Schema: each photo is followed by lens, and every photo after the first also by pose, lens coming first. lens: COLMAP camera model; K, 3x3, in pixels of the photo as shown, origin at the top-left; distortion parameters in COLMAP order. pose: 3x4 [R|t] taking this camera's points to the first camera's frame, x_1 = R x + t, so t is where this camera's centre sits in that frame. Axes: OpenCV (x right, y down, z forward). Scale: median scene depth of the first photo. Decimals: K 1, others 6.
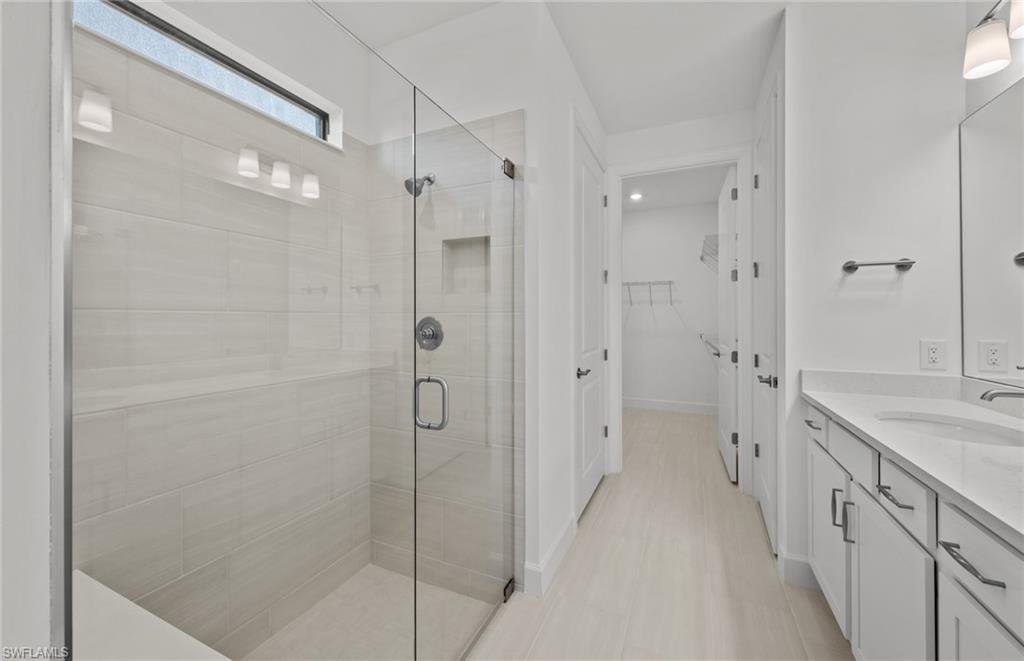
lens RADIAL K [[392.3, 0, 510.2], [0, 392.3, 320.0], [0, 0, 1]] dist [0.008650, -0.001120]
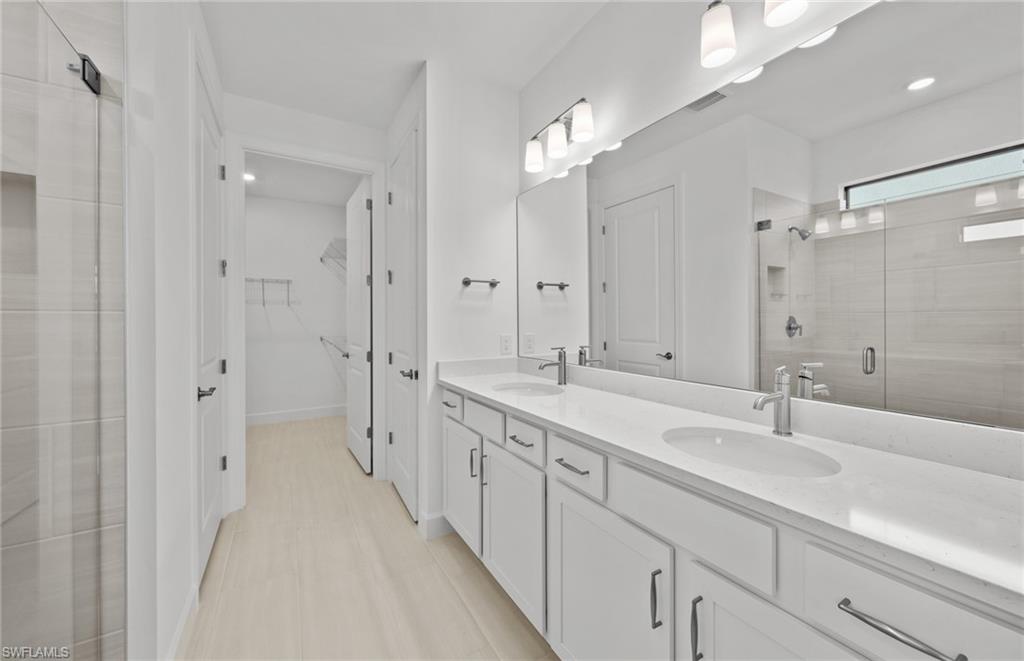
lens RADIAL K [[392.3, 0, 515.1], [0, 392.3, 323.1], [0, 0, 1]] dist [0.008650, -0.001120]
pose [[0.566334, -0.006289, 0.824152, -0.132989], [0.004563, 0.999979, 0.004495, 0.000050], [-0.824163, 0.001215, 0.566351, 0.102279]]
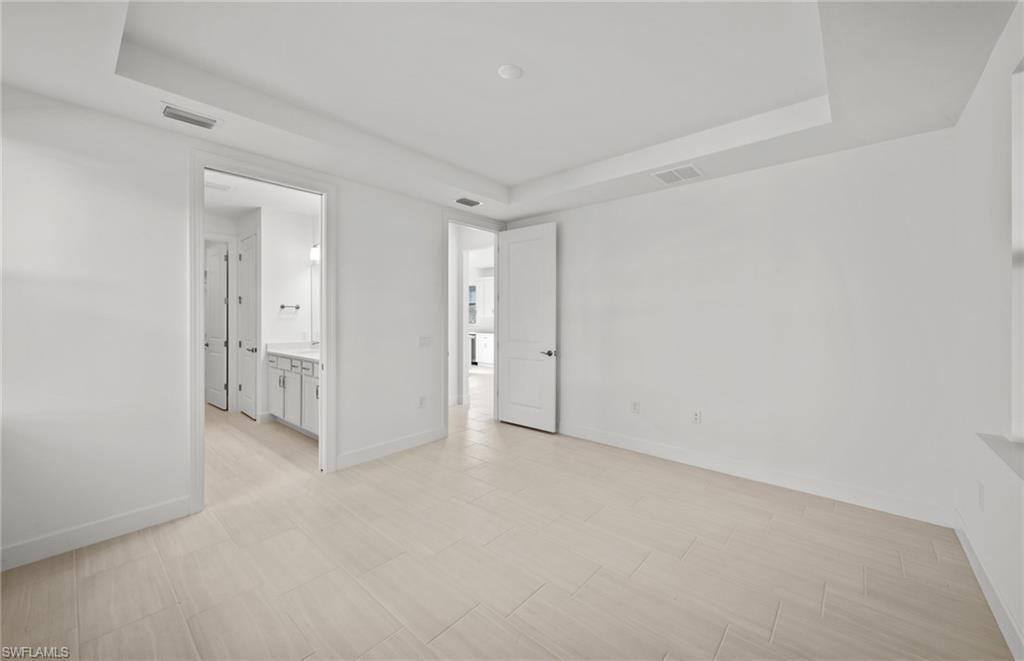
lens RADIAL K [[392.3, 0, 522.6], [0, 392.3, 325.6], [0, 0, 1]] dist [0.008650, -0.001120]
pose [[0.272473, -0.007186, 0.962137, -1.350754], [-0.002847, 0.999962, 0.008275, -0.021554], [-0.962159, -0.004994, 0.272442, -1.393574]]
